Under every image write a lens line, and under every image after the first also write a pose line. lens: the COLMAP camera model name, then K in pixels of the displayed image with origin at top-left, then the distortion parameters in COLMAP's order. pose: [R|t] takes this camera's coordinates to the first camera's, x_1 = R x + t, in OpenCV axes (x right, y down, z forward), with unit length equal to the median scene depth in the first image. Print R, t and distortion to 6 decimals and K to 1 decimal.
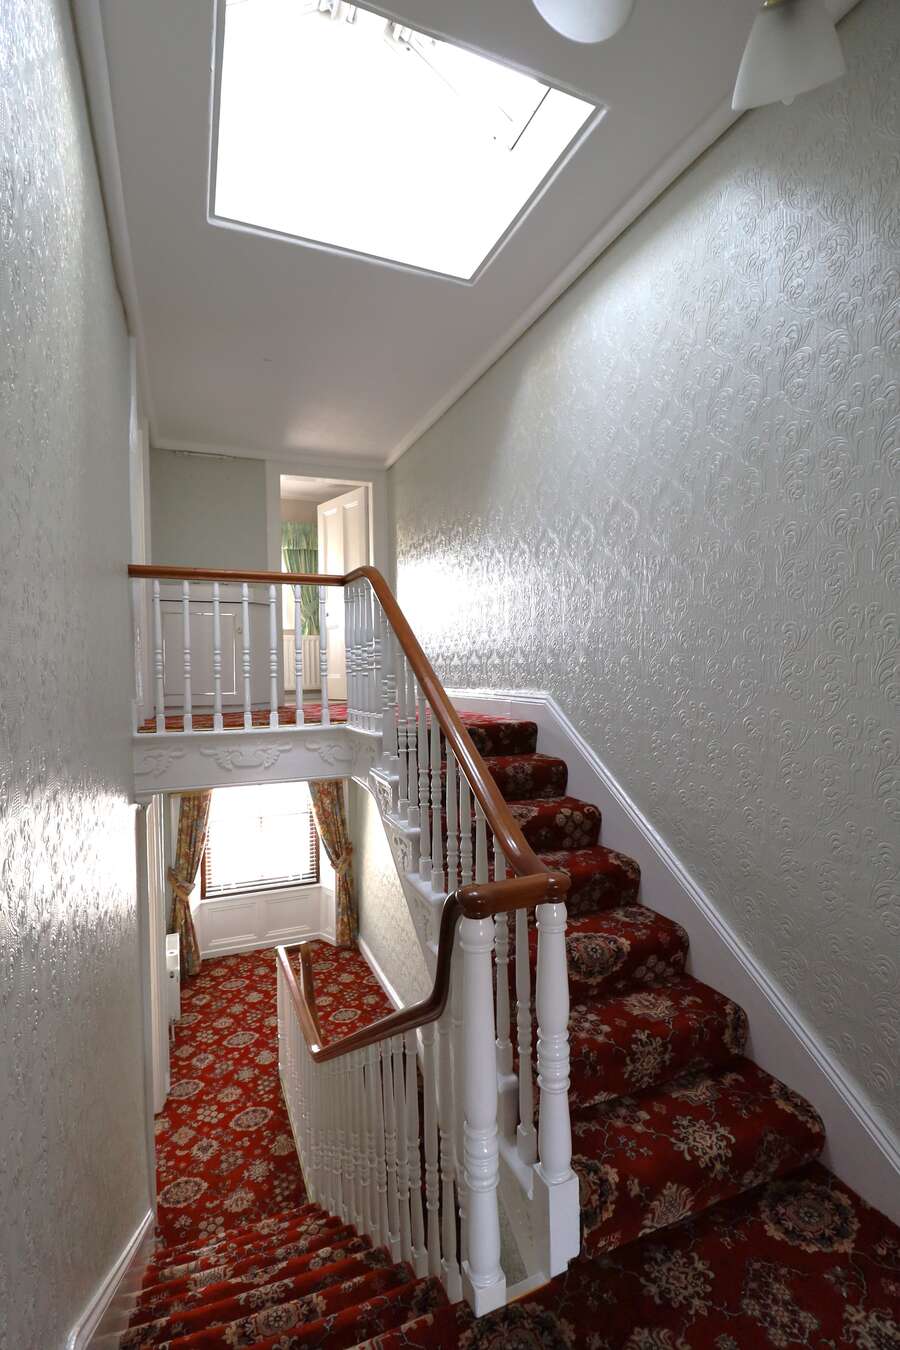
lens RADIAL K [[620.9, 0, 449.1], [0, 620.9, 667.8], [0, 0, 1]] dist [-0.021250, -0.004832]
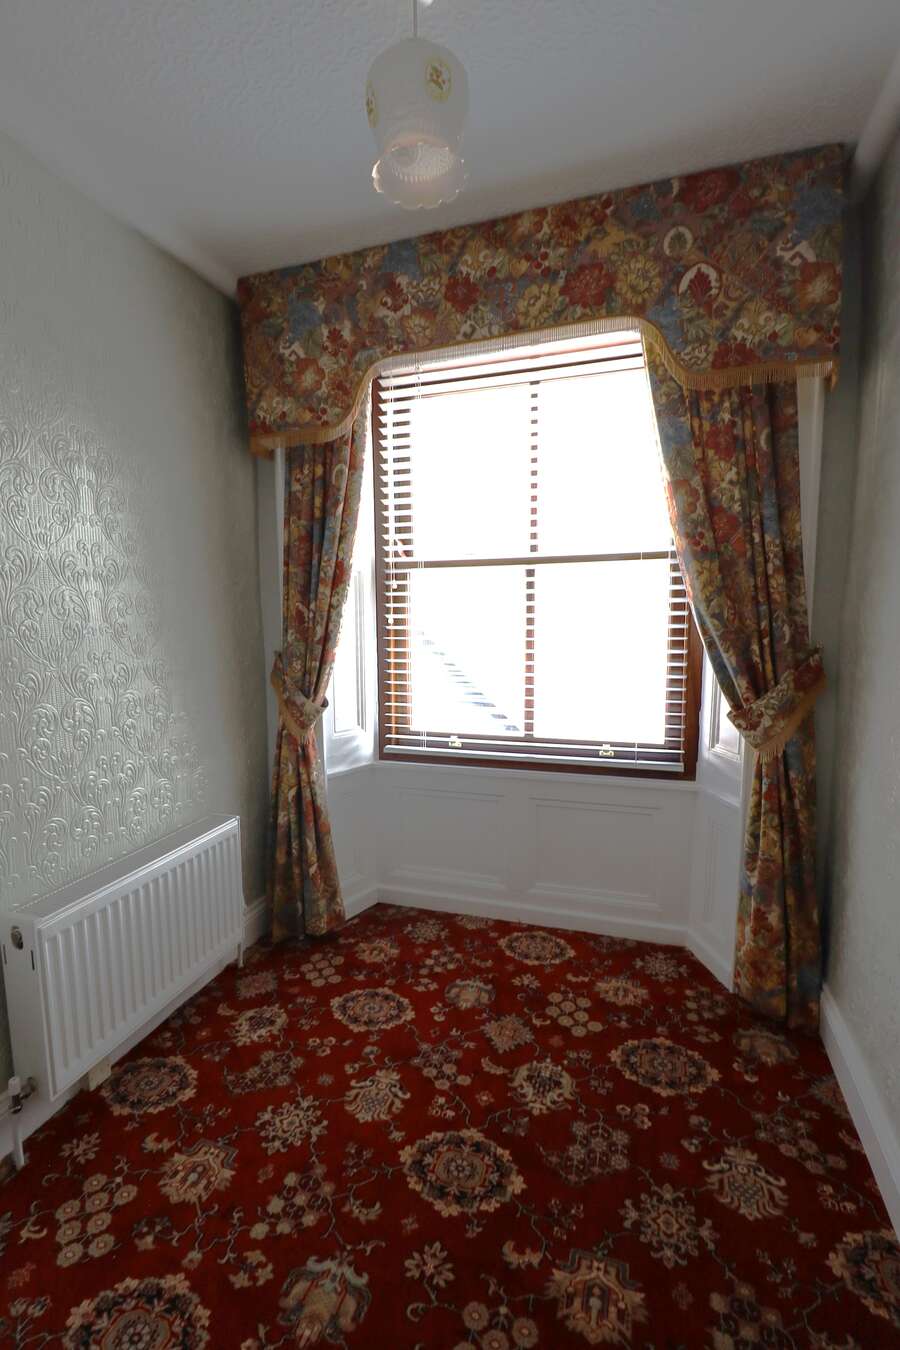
lens RADIAL K [[620.9, 0, 435.8], [0, 620.9, 677.6], [0, 0, 1]] dist [-0.021250, -0.004832]
pose [[0.755213, 0.075771, -0.651085, -0.112117], [-0.003196, 0.993710, 0.111937, 0.272501], [0.655472, -0.082456, 0.750705, 0.710655]]
